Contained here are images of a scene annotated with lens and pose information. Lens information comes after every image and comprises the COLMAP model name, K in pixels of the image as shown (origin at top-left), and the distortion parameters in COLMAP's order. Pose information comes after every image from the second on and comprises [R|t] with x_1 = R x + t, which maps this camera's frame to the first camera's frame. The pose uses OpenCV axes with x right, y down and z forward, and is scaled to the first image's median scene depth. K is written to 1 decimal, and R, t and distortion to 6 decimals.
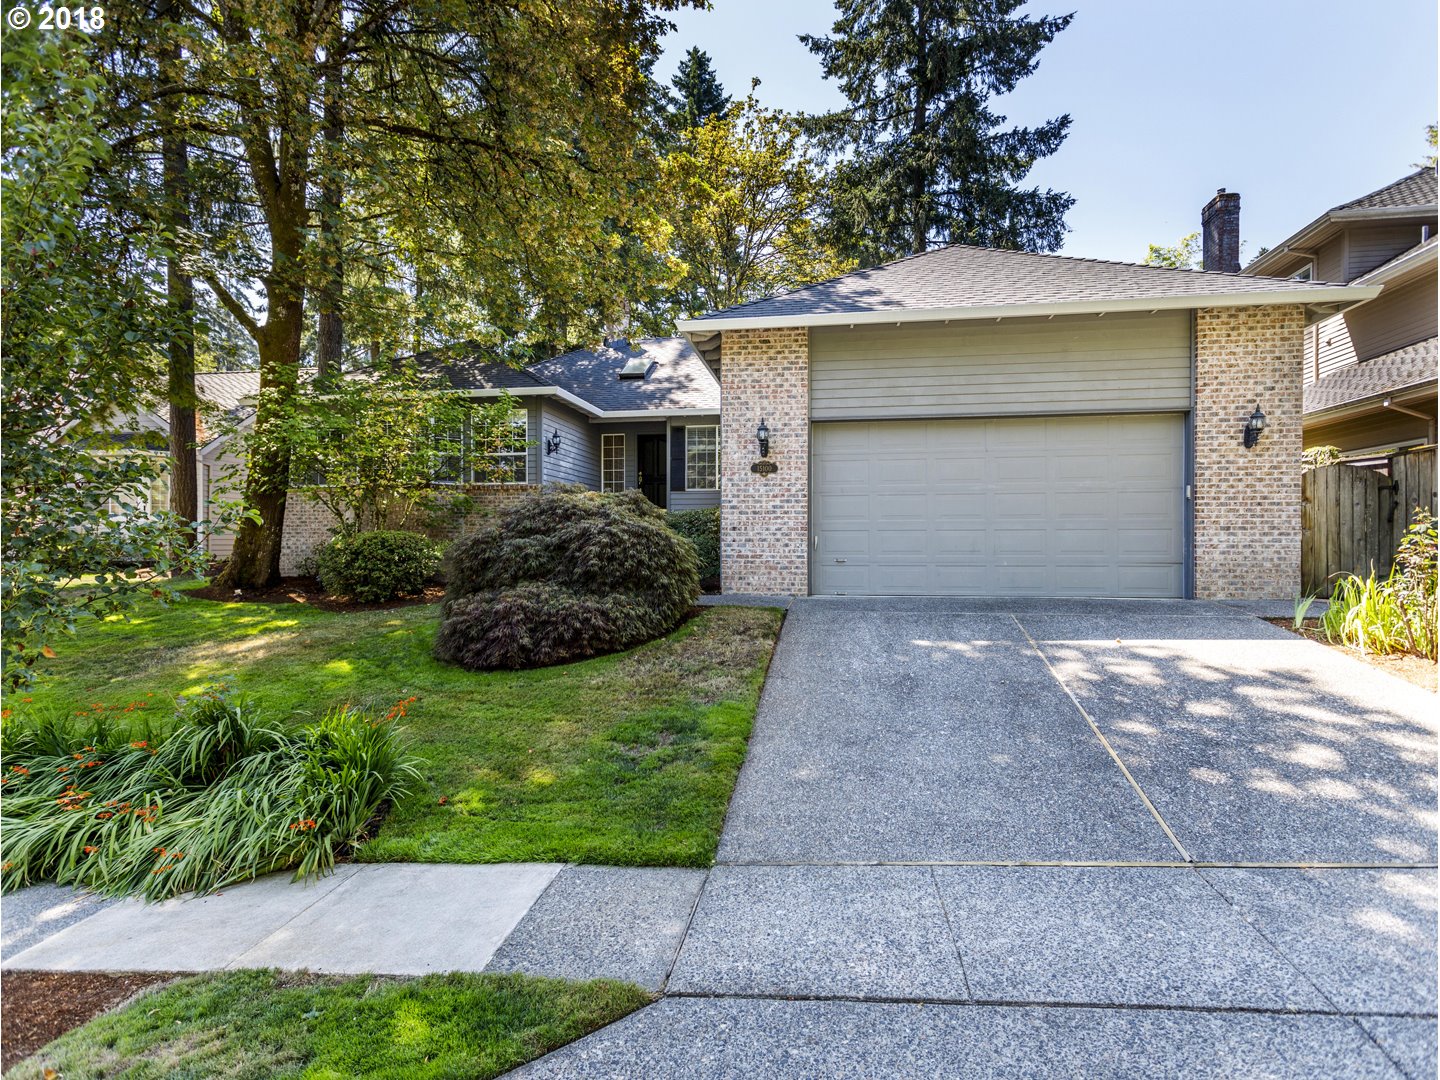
lens RADIAL K [[764.8, 0, 713.0], [0, 764.8, 540.2], [0, 0, 1]] dist [0.006368, 0.001906]
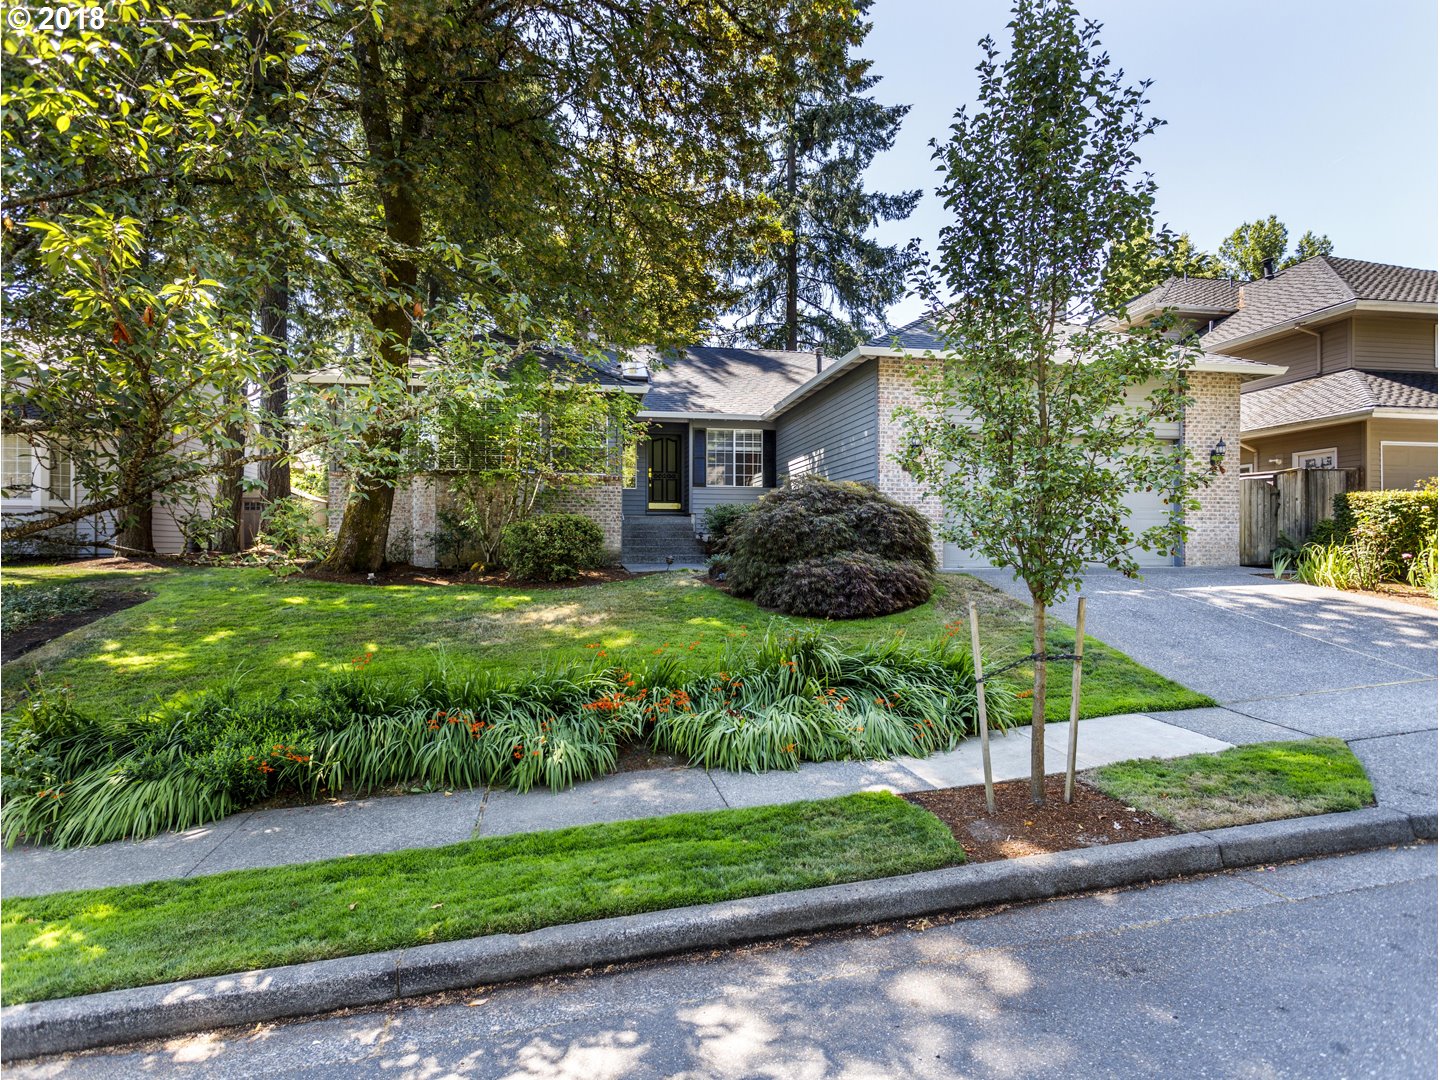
lens RADIAL K [[764.8, 0, 713.0], [0, 764.8, 540.2], [0, 0, 1]] dist [0.006368, 0.001906]
pose [[0.939469, 0.004329, 0.342606, -0.409135], [-0.001265, 0.999957, -0.009166, 0.023185], [-0.342631, 0.008177, 0.939434, -0.042965]]
